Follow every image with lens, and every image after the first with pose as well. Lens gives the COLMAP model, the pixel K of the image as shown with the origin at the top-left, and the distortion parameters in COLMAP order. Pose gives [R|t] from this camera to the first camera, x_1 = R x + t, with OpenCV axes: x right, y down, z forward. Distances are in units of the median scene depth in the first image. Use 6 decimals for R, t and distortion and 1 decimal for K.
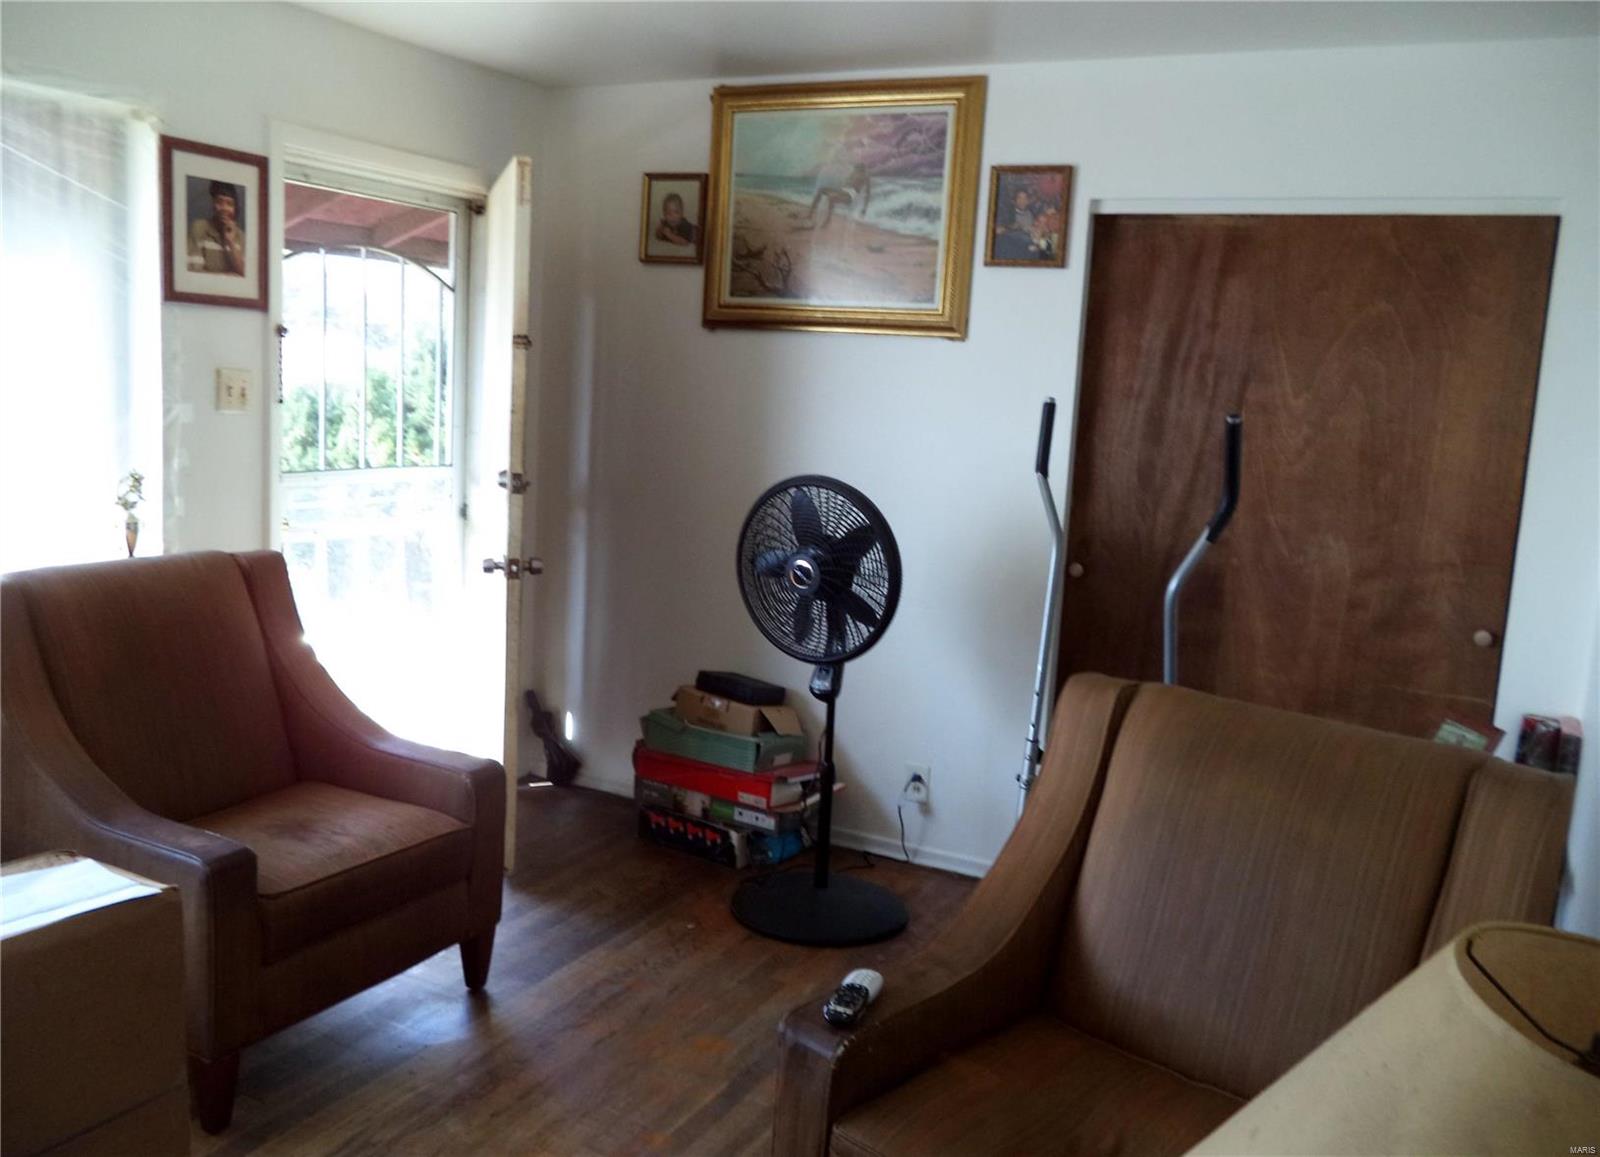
lens RADIAL K [[1328.8, 0, 800.0], [0, 1328.8, 578.5], [0, 0, 1]] dist [-0.020075, 0.000266]
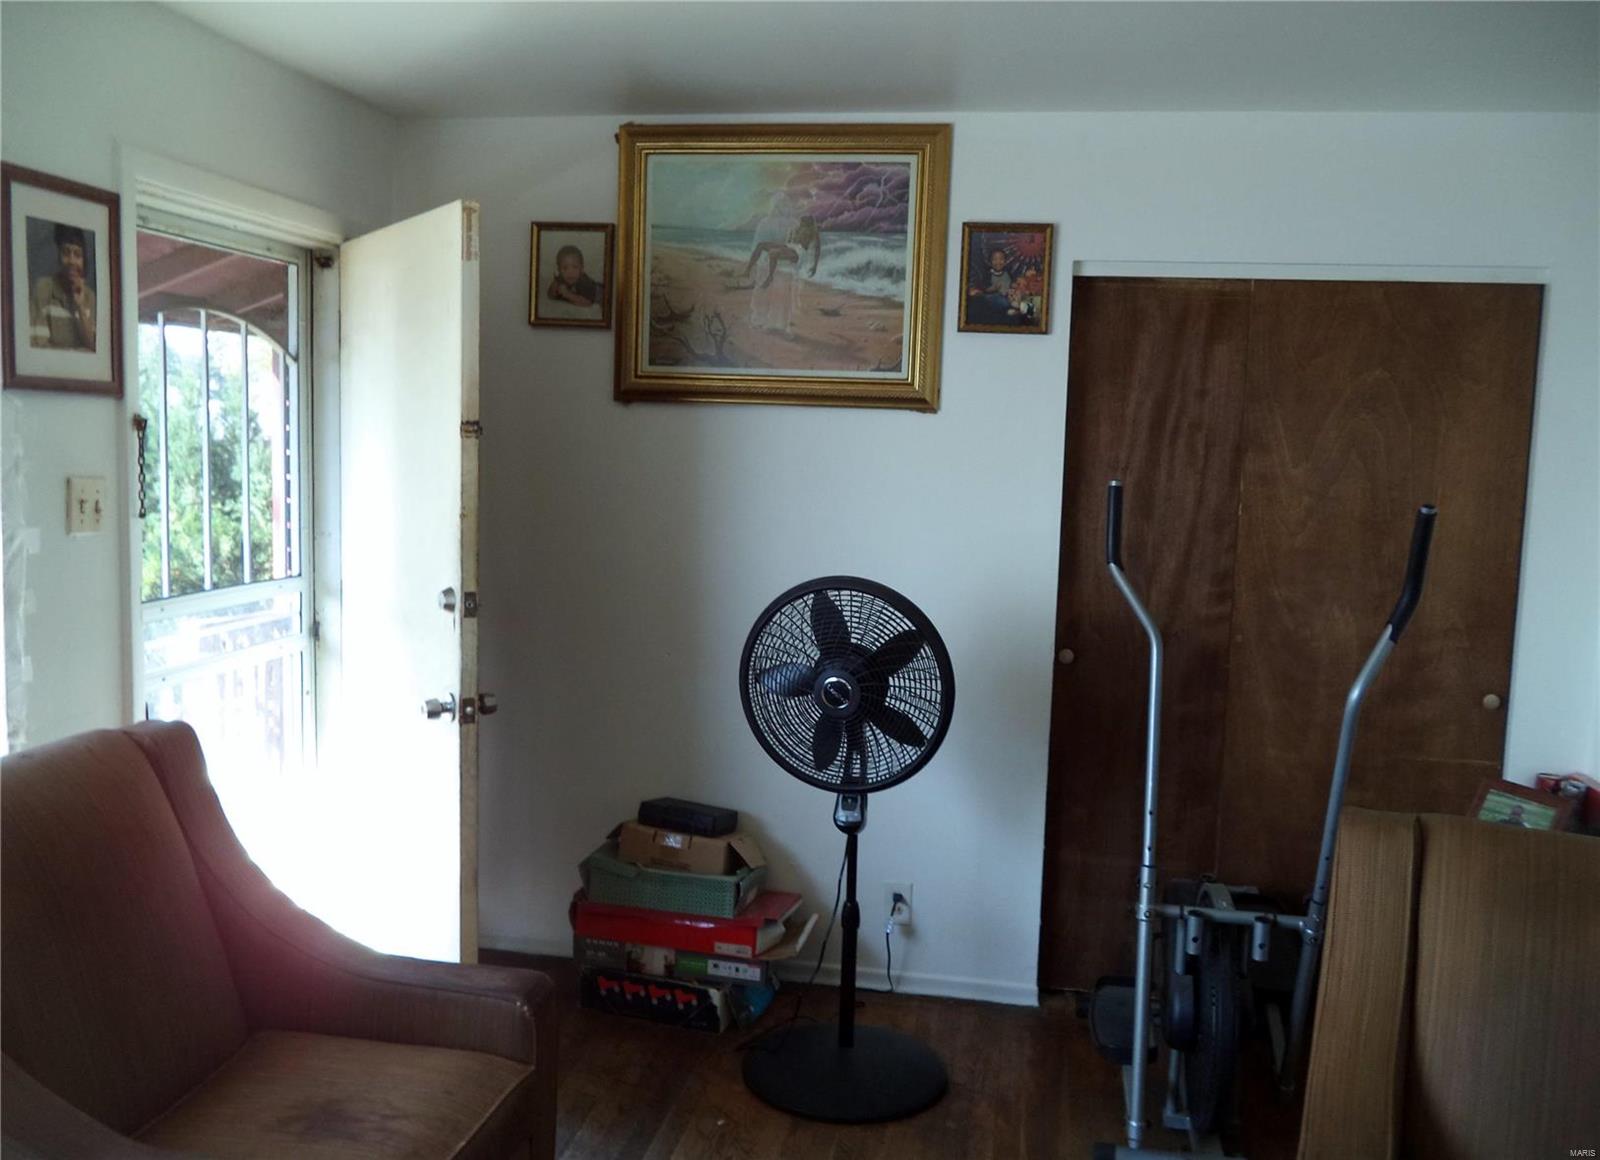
lens RADIAL K [[1328.8, 0, 800.0], [0, 1328.8, 580.0], [0, 0, 1]] dist [-0.020075, 0.000266]
pose [[0.956733, -0.056886, 0.285354, -0.241930], [0.065285, 0.997666, -0.019999, -0.055484], [-0.283550, 0.037763, 0.958214, 0.167947]]
